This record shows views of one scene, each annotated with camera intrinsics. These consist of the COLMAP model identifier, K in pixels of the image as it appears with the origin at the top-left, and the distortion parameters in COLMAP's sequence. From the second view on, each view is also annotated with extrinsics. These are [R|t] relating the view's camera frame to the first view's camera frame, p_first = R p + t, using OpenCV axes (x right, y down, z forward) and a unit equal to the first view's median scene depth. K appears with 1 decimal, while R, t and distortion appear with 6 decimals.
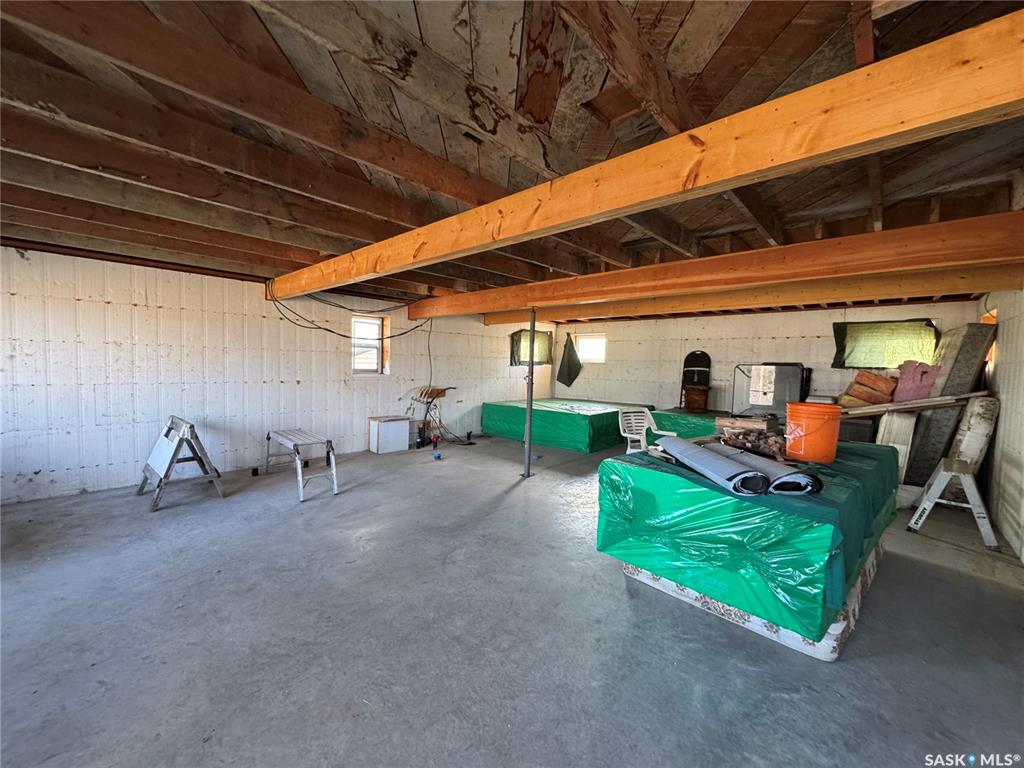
lens RADIAL K [[413.4, 0, 513.2], [0, 413.4, 386.7], [0, 0, 1]] dist [-0.003391, -0.000666]
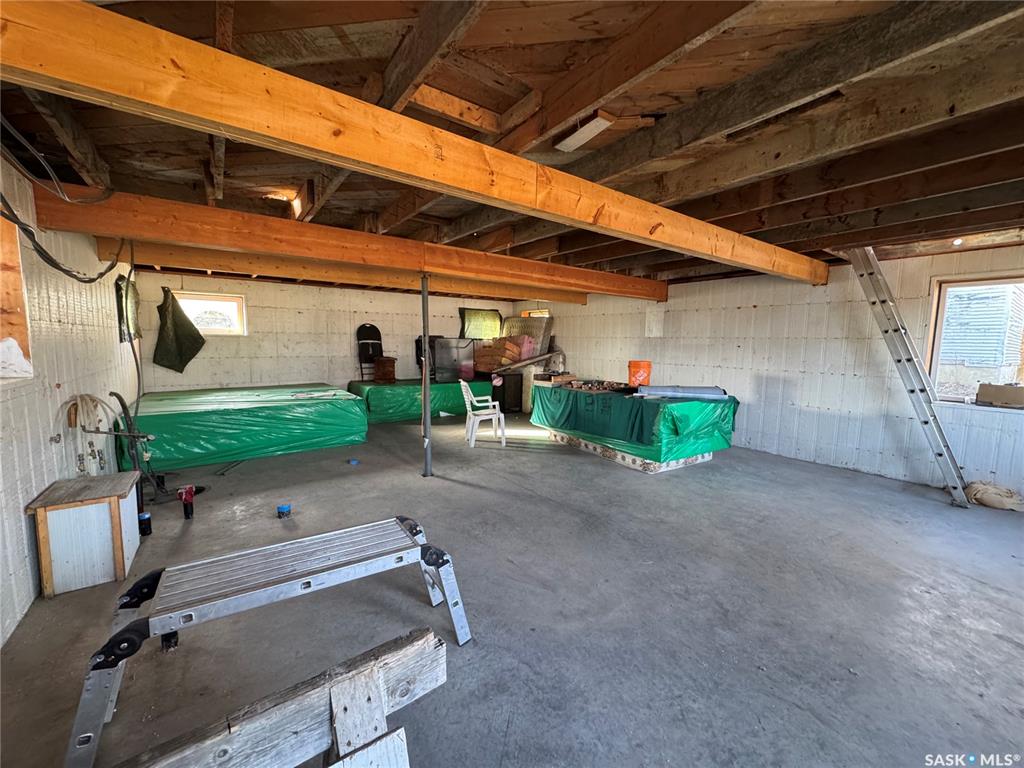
lens RADIAL K [[413.4, 0, 512.3], [0, 413.4, 382.7], [0, 0, 1]] dist [-0.003391, -0.000666]
pose [[0.178191, -0.117516, 0.976953, -0.622665], [0.047975, 0.992700, 0.110660, -0.047115], [-0.982826, 0.027150, 0.182528, 0.567882]]
